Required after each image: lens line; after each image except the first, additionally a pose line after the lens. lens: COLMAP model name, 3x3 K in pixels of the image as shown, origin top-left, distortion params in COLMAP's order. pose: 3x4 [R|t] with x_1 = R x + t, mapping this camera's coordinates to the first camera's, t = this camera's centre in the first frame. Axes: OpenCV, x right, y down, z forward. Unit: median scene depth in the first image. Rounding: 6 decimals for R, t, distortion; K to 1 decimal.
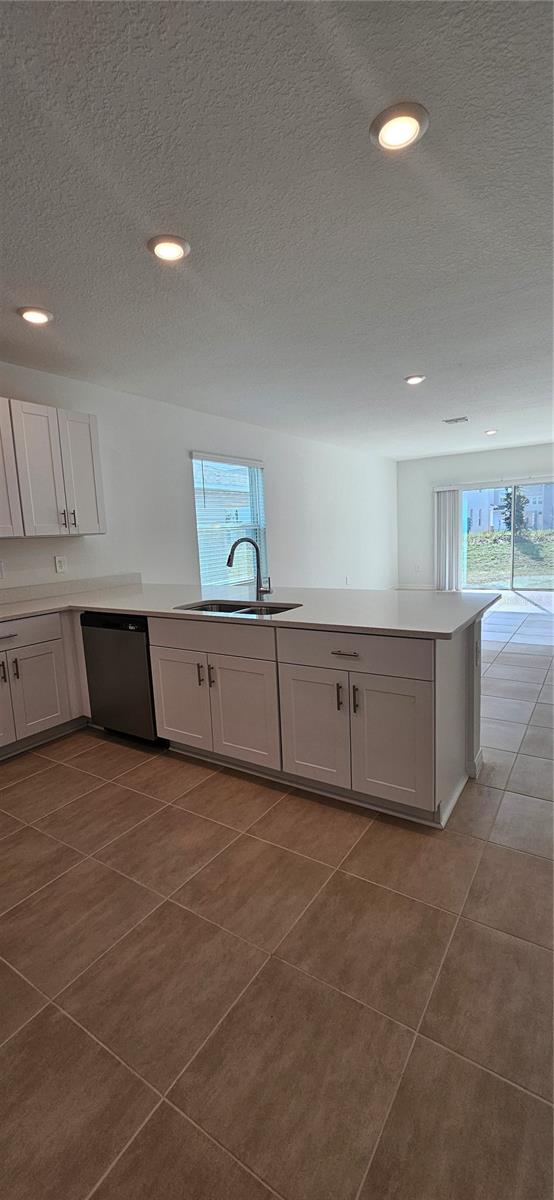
lens RADIAL K [[493.8, 0, 267.3], [0, 493.8, 598.3], [0, 0, 1]] dist [0.007132, 0.000702]
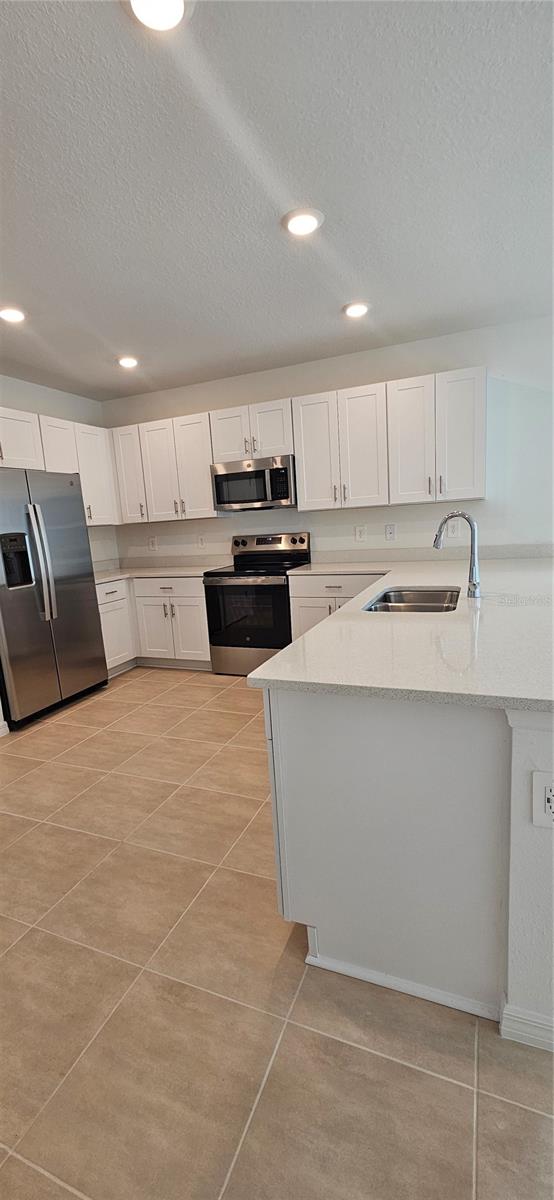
lens RADIAL K [[493.8, 0, 267.3], [0, 493.8, 595.0], [0, 0, 1]] dist [0.007132, 0.000702]
pose [[0.190789, 0.182766, -0.964467, 0.794987], [-0.084032, 0.981949, 0.169456, -0.121933], [0.978028, 0.048715, 0.202703, 0.687838]]
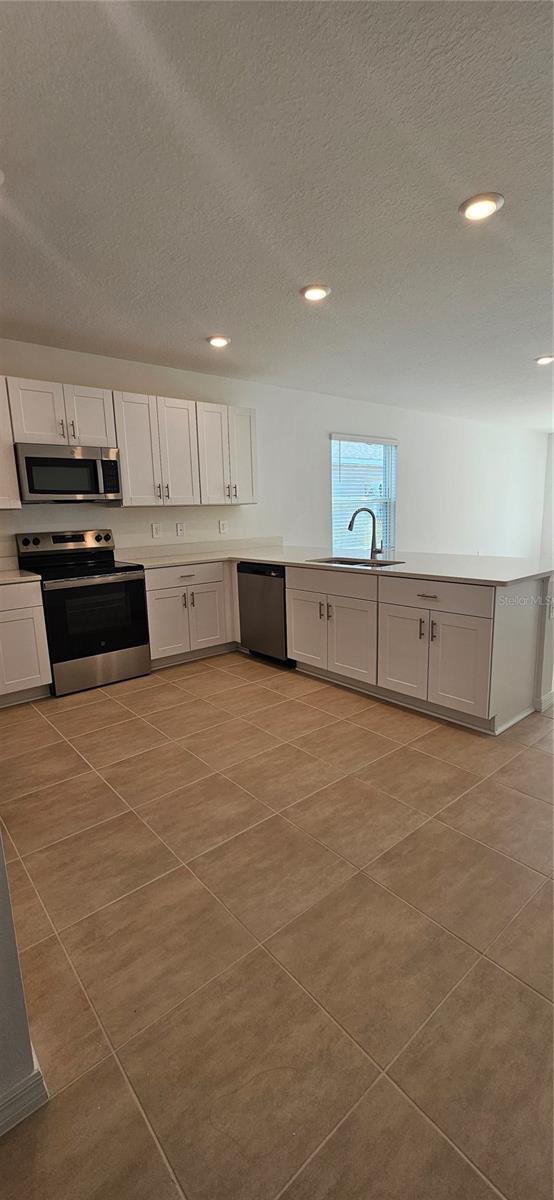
lens RADIAL K [[493.8, 0, 267.7], [0, 493.8, 606.7], [0, 0, 1]] dist [0.007132, 0.000702]
pose [[0.959262, 0.072330, -0.273103, 0.096350], [-0.053683, 0.995726, 0.075154, 0.055596], [0.277372, -0.057432, 0.959045, -0.343680]]
